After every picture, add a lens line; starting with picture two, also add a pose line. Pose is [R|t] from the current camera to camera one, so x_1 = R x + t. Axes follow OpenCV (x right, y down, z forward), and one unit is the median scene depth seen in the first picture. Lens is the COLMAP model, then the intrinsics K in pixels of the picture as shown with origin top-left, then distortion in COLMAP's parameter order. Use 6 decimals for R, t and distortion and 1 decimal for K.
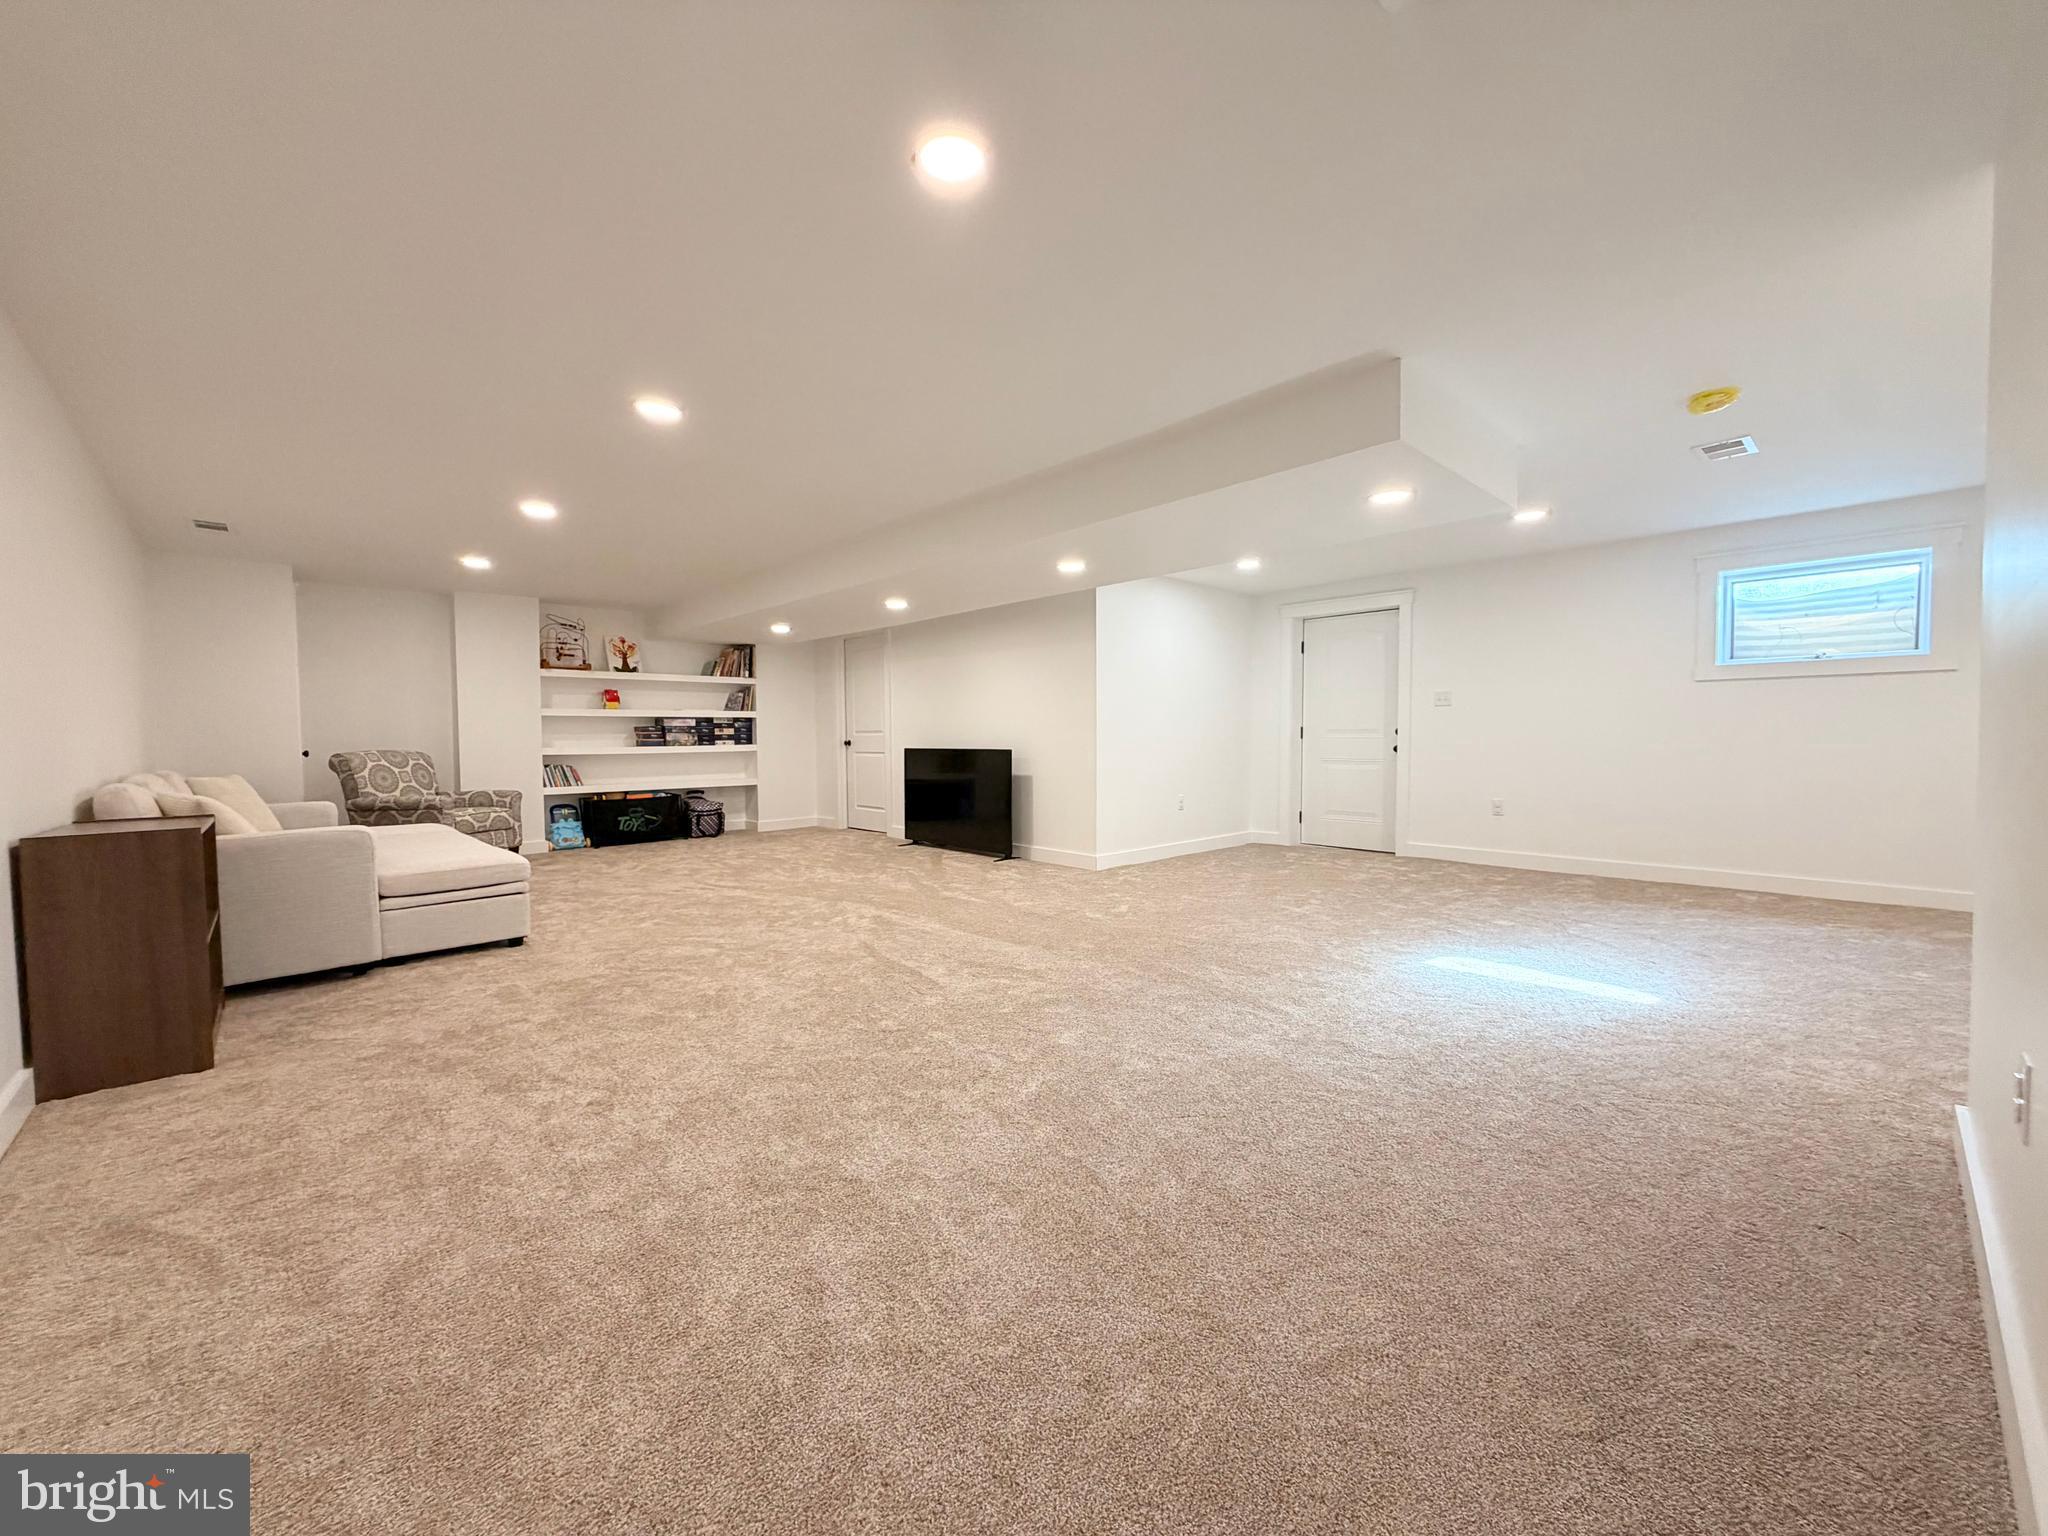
lens RADIAL K [[818.8, 0, 1013.4], [0, 818.8, 761.9], [0, 0, 1]] dist [0.001329, 0.000140]
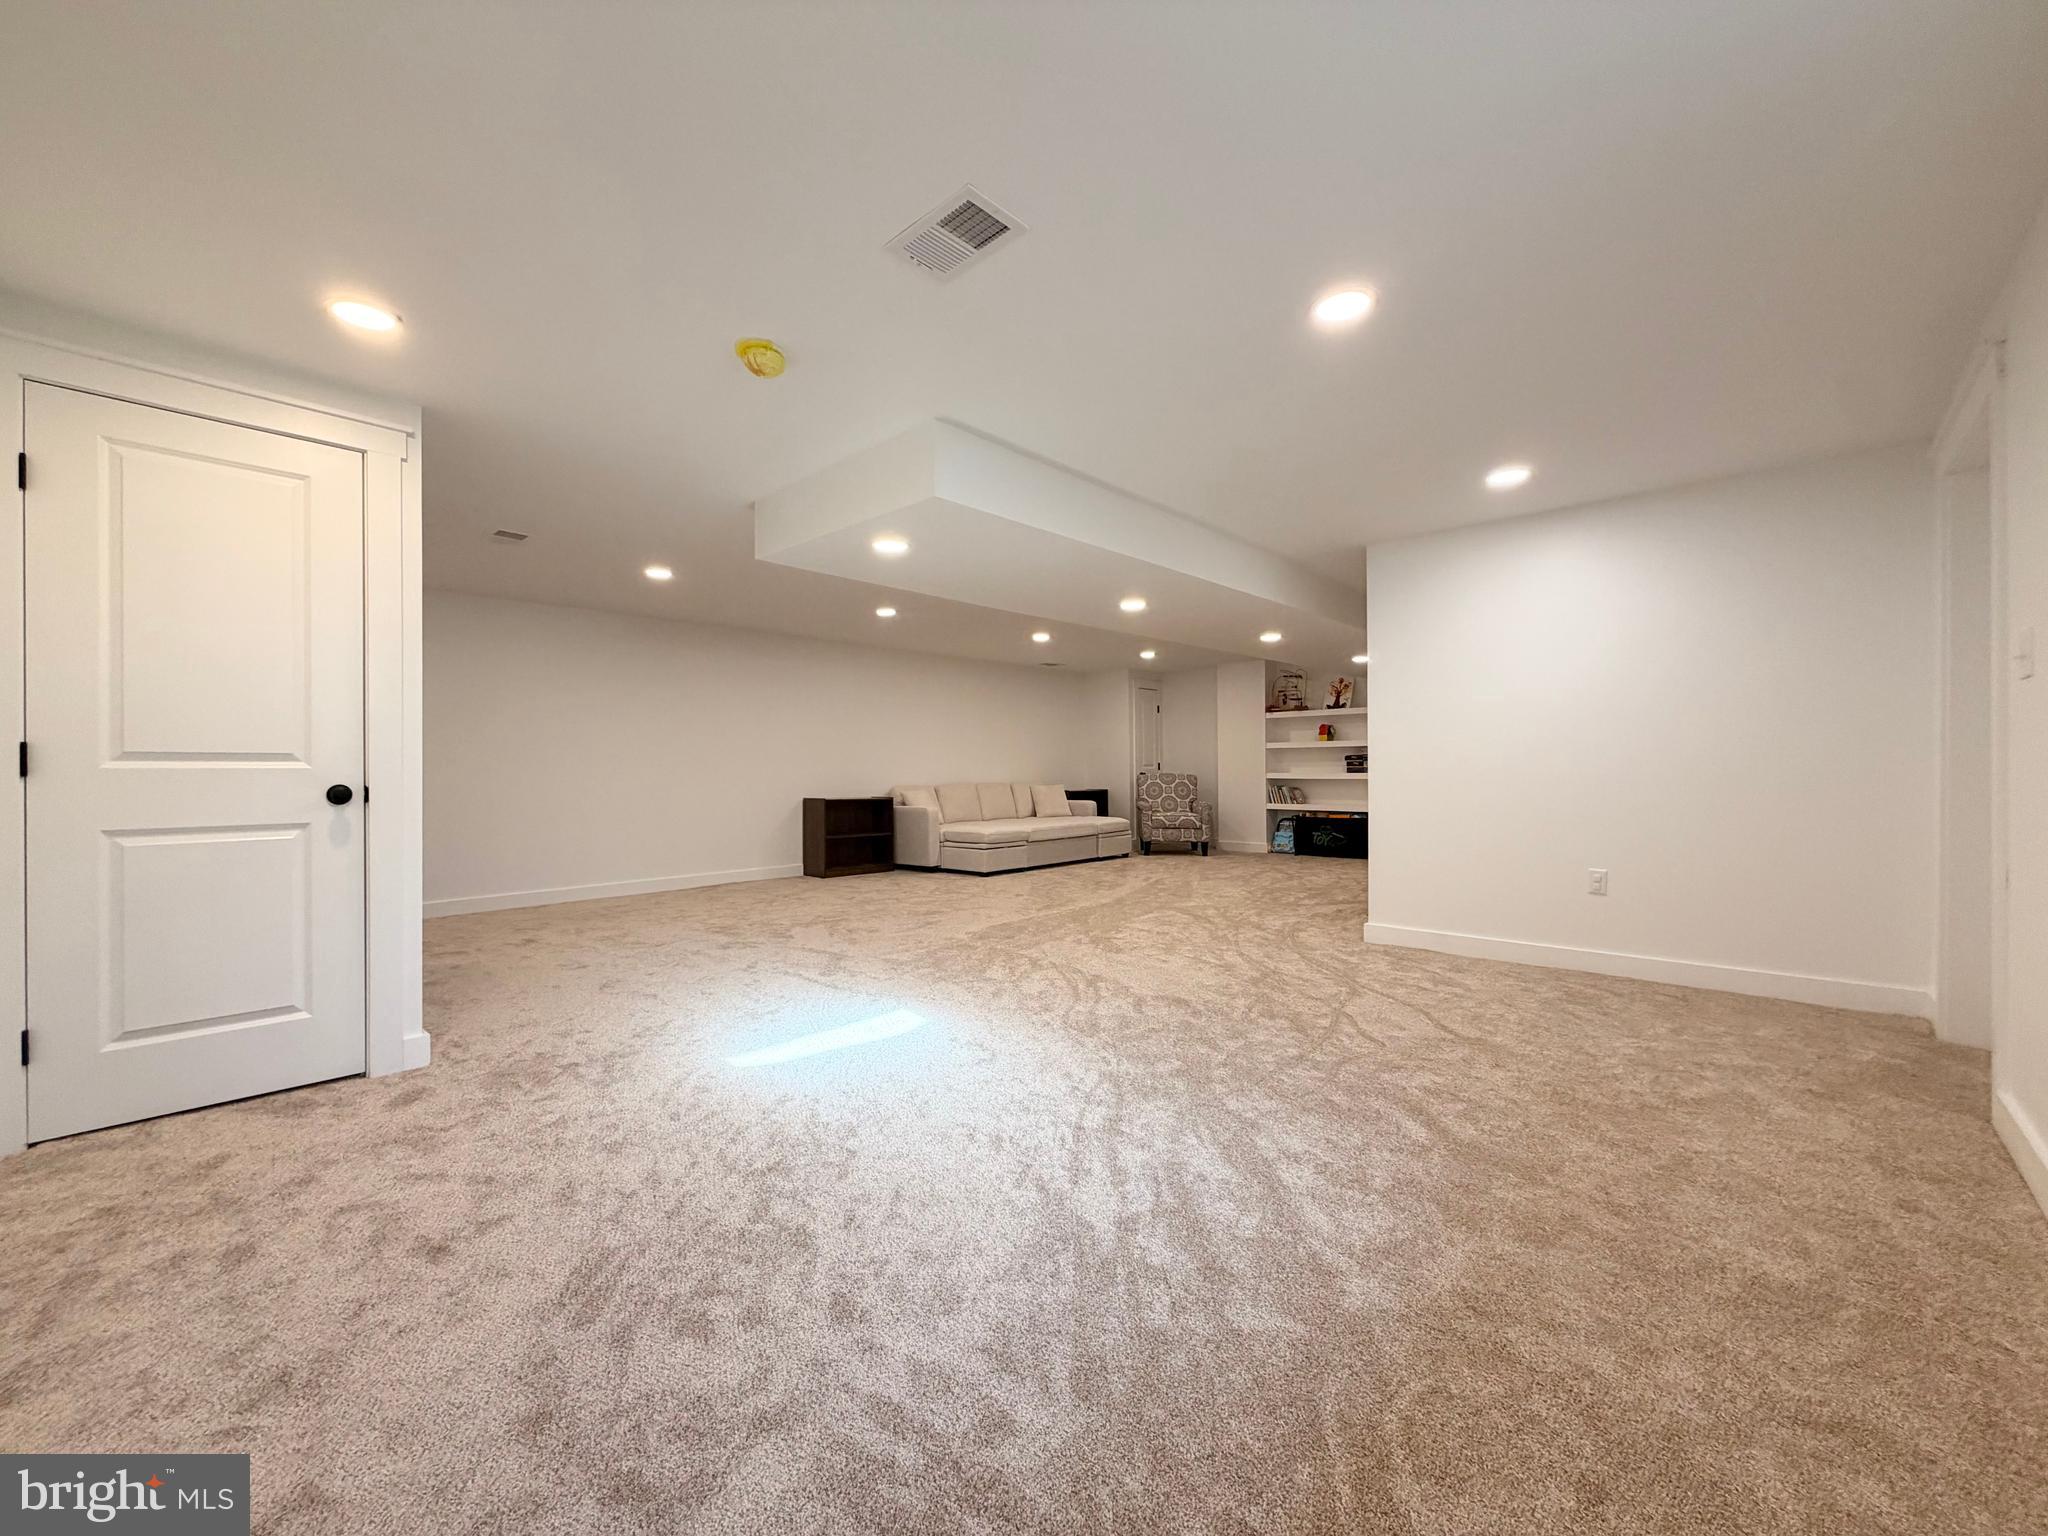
lens RADIAL K [[818.8, 0, 1013.4], [0, 818.8, 761.9], [0, 0, 1]] dist [0.001329, 0.000140]
pose [[0.070473, 0.000745, -0.997513, 0.678108], [-0.025453, 0.999675, -0.001051, -0.022072], [0.997189, 0.025464, 0.070470, 0.482589]]
